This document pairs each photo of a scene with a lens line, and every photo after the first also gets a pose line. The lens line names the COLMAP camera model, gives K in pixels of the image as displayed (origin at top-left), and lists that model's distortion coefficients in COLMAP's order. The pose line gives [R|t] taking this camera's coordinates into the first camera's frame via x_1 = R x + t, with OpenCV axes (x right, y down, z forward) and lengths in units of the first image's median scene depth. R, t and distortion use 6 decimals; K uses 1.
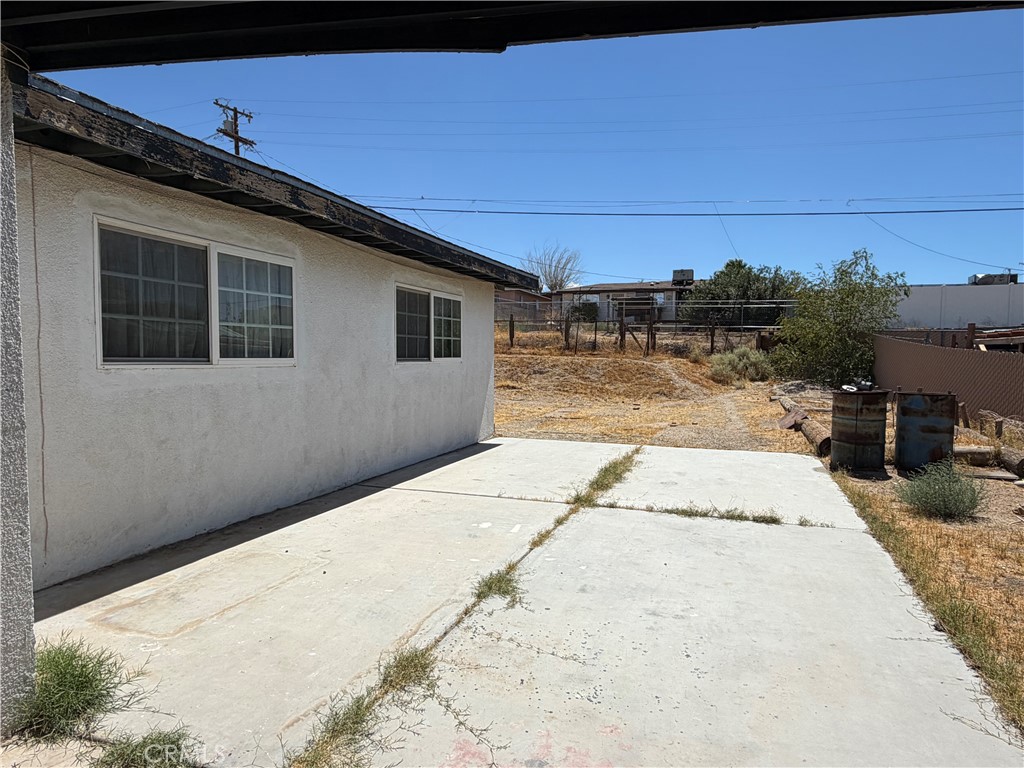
lens RADIAL K [[653.8, 0, 514.1], [0, 653.8, 383.6], [0, 0, 1]] dist [0.029562, 0.002380]
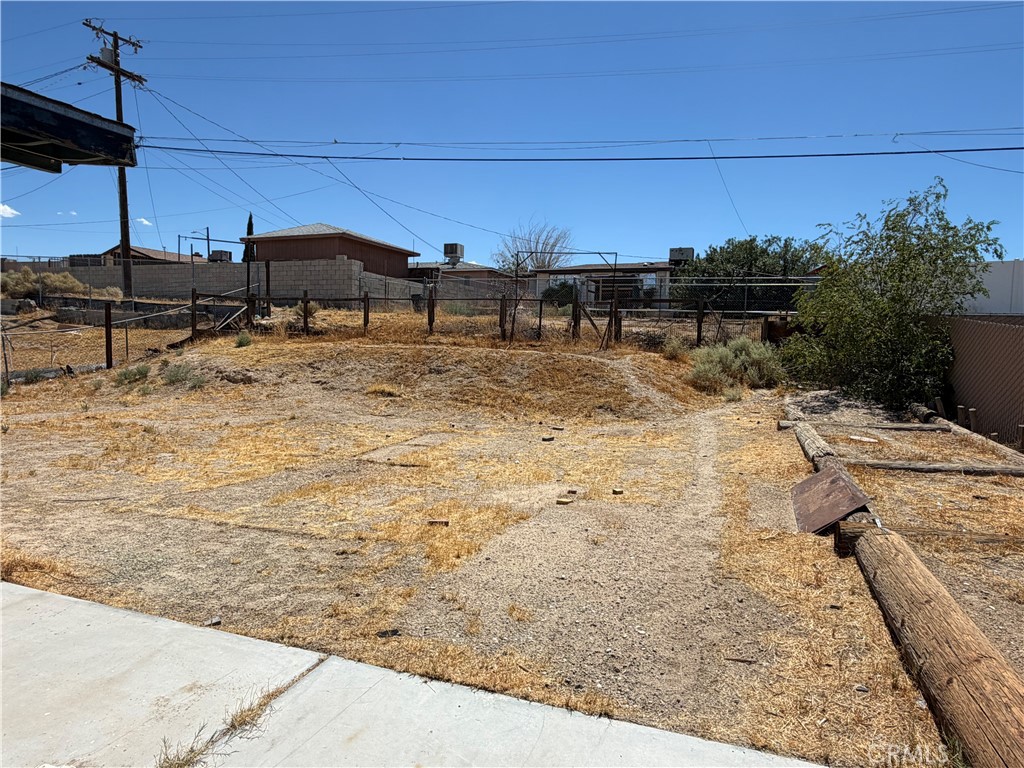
lens RADIAL K [[653.8, 0, 510.5], [0, 653.8, 380.0], [0, 0, 1]] dist [0.029562, 0.002380]
pose [[0.999699, 0.012330, -0.021221, 0.120478], [-0.012143, 0.999887, 0.008884, -0.014141], [0.021328, -0.008624, 0.999735, 0.302640]]
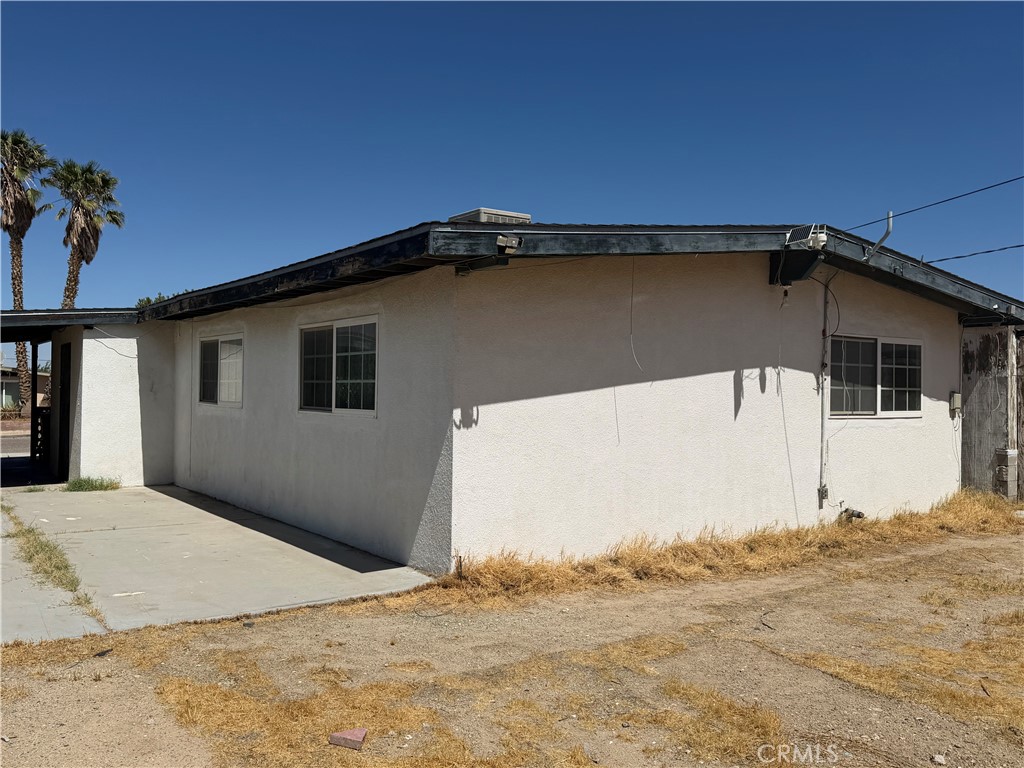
lens RADIAL K [[853.1, 0, 504.1], [0, 853.1, 389.2], [0, 0, 1]] dist [0.065662, -0.069716]
pose [[-0.571060, -0.062907, -0.818495, 0.558827], [-0.095763, 0.995357, -0.009687, -0.067574], [0.815304, 0.072849, -0.574433, 1.664548]]
